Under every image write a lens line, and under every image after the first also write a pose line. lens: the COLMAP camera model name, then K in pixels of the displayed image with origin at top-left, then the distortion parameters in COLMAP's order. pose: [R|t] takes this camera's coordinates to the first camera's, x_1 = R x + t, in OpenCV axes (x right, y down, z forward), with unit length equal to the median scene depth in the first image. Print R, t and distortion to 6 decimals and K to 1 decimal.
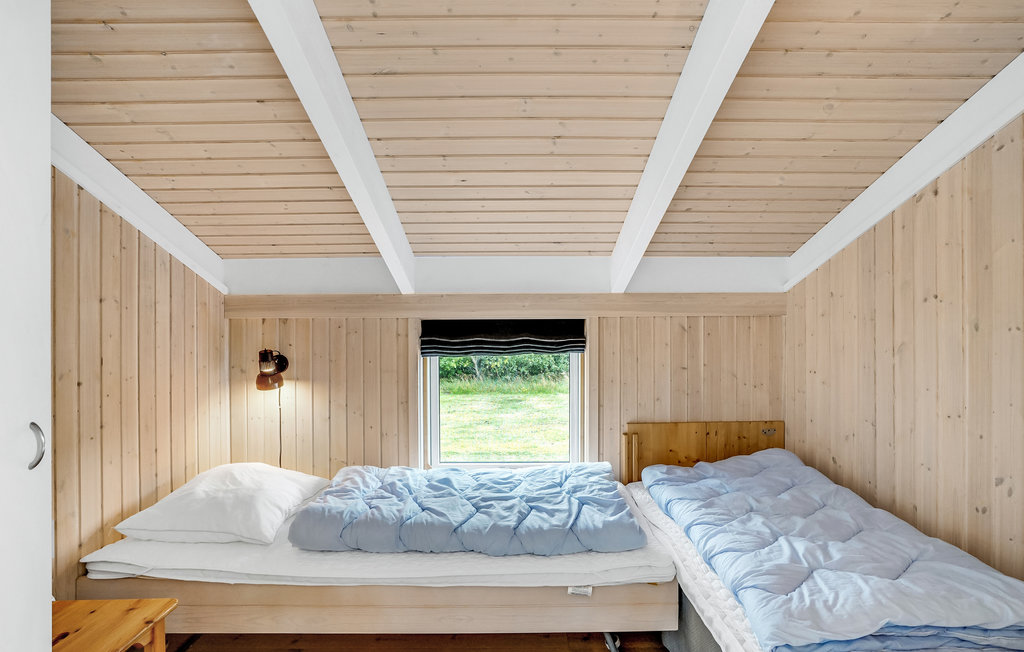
lens RADIAL K [[495.8, 0, 512.0], [0, 495.8, 326.0], [0, 0, 1]] dist [-0.002219, -0.000039]
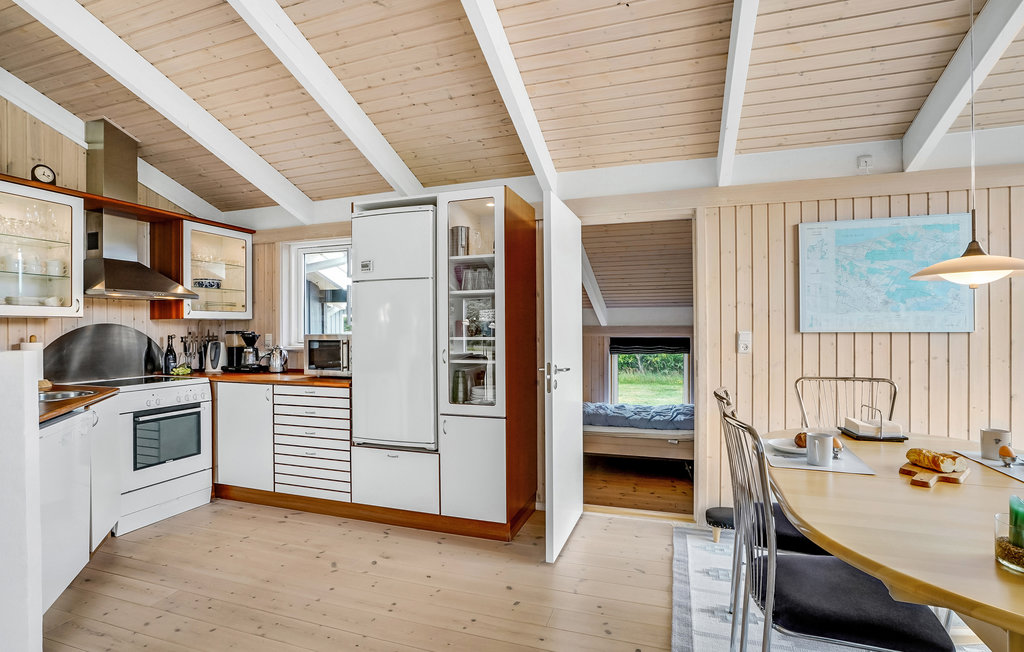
lens RADIAL K [[495.8, 0, 512.0], [0, 495.8, 326.0], [0, 0, 1]] dist [-0.002219, -0.000039]
pose [[0.946957, 0.002092, -0.321353, 0.107343], [0.000895, 0.999958, 0.009148, -0.081469], [0.321359, -0.008950, 0.946915, -1.178664]]
